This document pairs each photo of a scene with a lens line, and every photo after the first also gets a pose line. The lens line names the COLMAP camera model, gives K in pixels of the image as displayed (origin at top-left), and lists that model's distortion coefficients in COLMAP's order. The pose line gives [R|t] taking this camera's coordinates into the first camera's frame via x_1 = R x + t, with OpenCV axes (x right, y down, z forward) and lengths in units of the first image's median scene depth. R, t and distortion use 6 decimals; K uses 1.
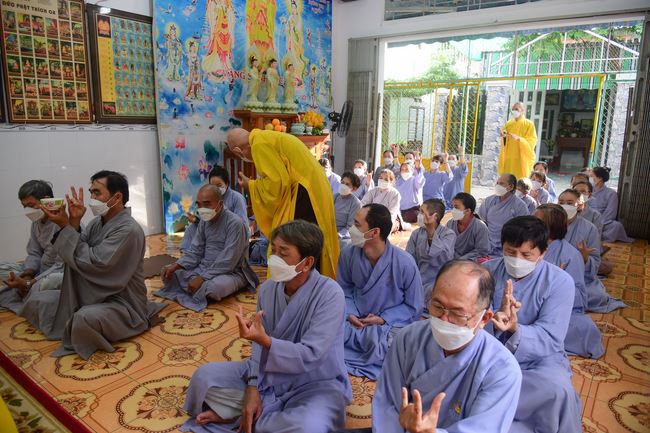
lens RADIAL K [[446.8, 0, 325.0], [0, 446.8, 216.5], [0, 0, 1]] dist [-0.042394, -0.001382]
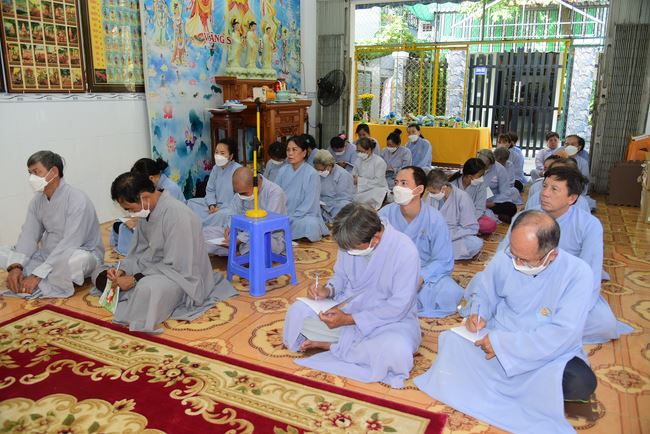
lens RADIAL K [[515.6, 0, 325.0], [0, 515.6, 217.0], [0, 0, 1]] dist [-0.043223, 0.000968]
pose [[0.984624, -0.051051, 0.167061, -0.220638], [0.044762, 0.998148, 0.041195, 0.027447], [-0.168855, -0.033083, 0.985086, -0.144414]]
